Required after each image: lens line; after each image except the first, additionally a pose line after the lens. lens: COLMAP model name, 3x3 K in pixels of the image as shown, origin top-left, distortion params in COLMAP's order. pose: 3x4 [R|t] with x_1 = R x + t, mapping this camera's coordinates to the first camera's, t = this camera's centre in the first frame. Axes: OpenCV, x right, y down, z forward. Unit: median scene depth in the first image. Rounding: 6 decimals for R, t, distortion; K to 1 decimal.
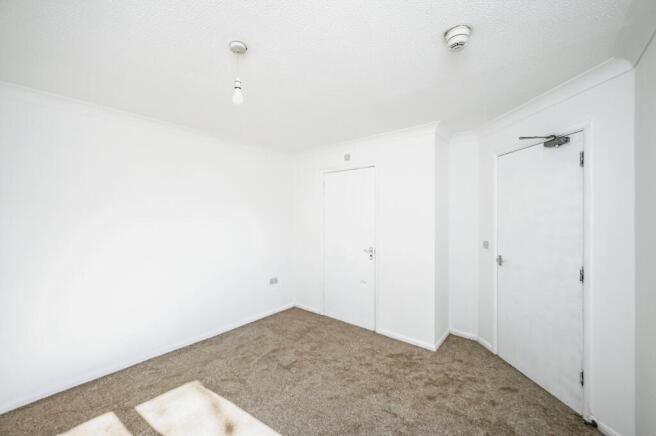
lens RADIAL K [[263.5, 0, 328.0], [0, 263.5, 218.0], [0, 0, 1]] dist [-0.000116, 0.000033]
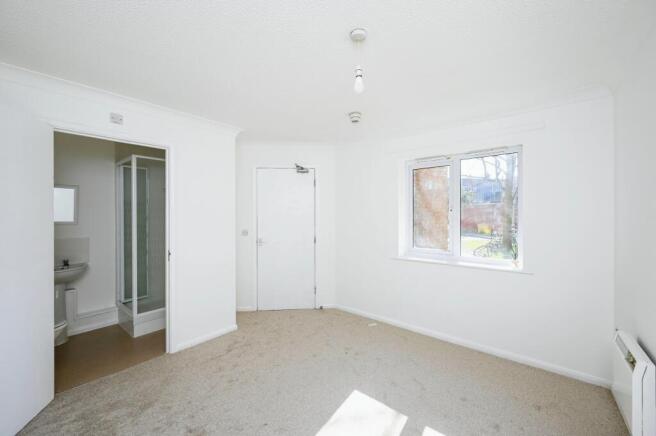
lens RADIAL K [[263.5, 0, 328.0], [0, 263.5, 218.0], [0, 0, 1]] dist [-0.000116, 0.000033]
pose [[-0.008731, -0.011120, 0.999900, -1.038571], [0.013700, 0.999843, 0.011239, 0.027599], [-0.999868, 0.013797, -0.008577, 0.872517]]
